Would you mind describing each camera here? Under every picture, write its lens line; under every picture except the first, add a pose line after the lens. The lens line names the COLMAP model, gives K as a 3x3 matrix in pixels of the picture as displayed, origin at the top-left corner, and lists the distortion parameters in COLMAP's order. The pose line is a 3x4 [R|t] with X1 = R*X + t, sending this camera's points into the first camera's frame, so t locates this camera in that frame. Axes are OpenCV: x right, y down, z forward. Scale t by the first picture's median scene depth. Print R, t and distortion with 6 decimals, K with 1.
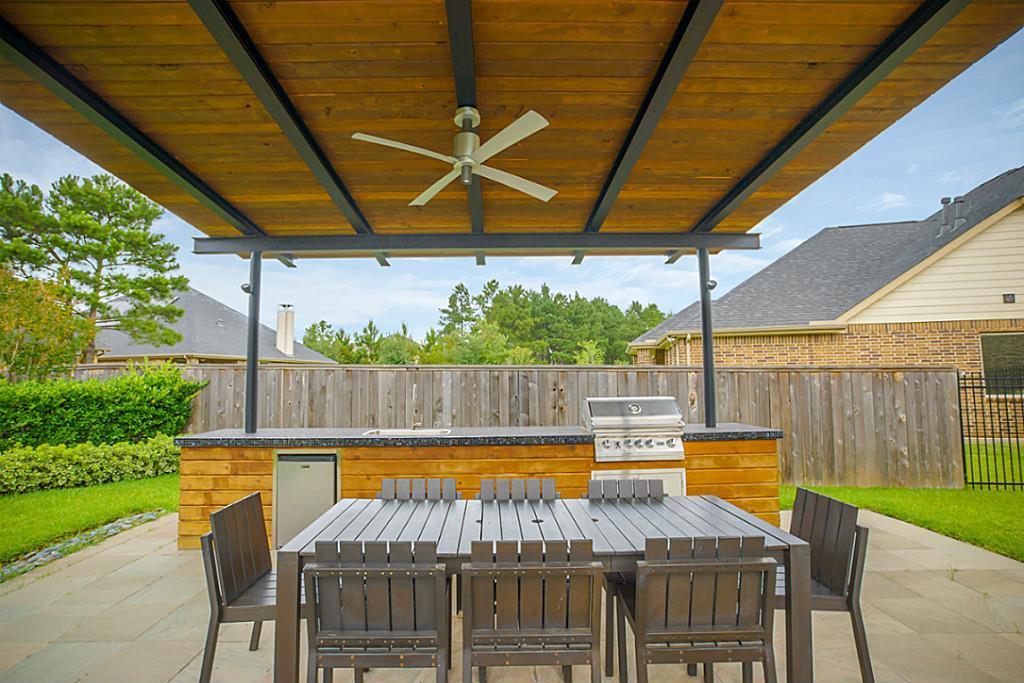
lens RADIAL K [[488.2, 0, 502.1], [0, 488.2, 341.0], [0, 0, 1]] dist [-0.061749, 0.025207]
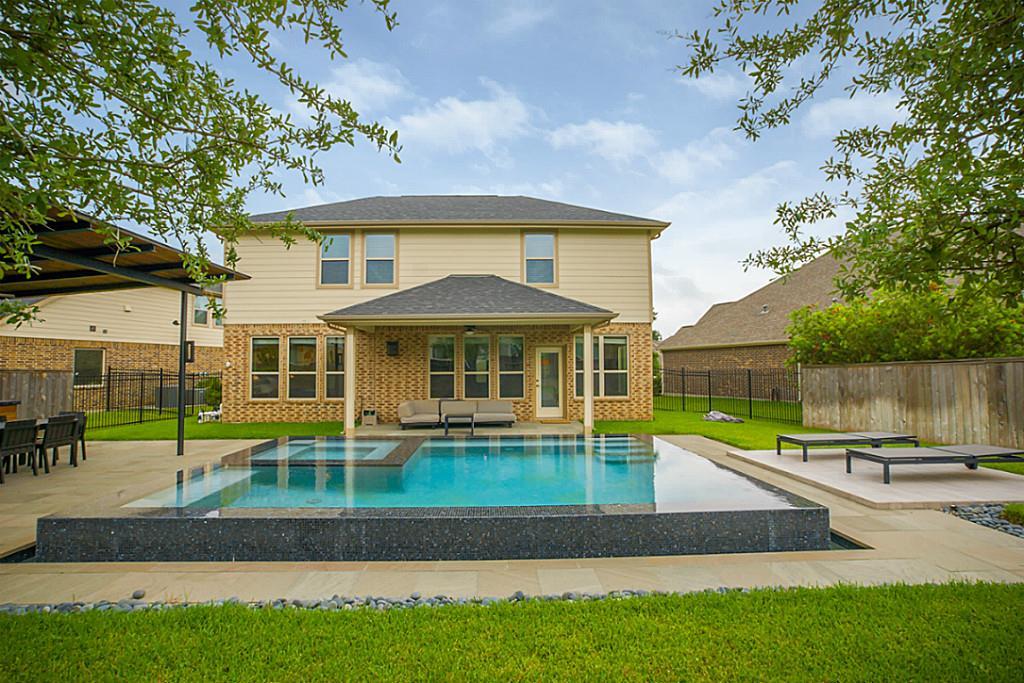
lens RADIAL K [[488.2, 0, 502.1], [0, 488.2, 341.0], [0, 0, 1]] dist [-0.061749, 0.025207]
pose [[-0.012048, 0.064024, 0.997876, -0.969273], [-0.072493, 0.995266, -0.064732, -0.064423], [-0.997296, -0.073119, -0.007349, -0.707302]]
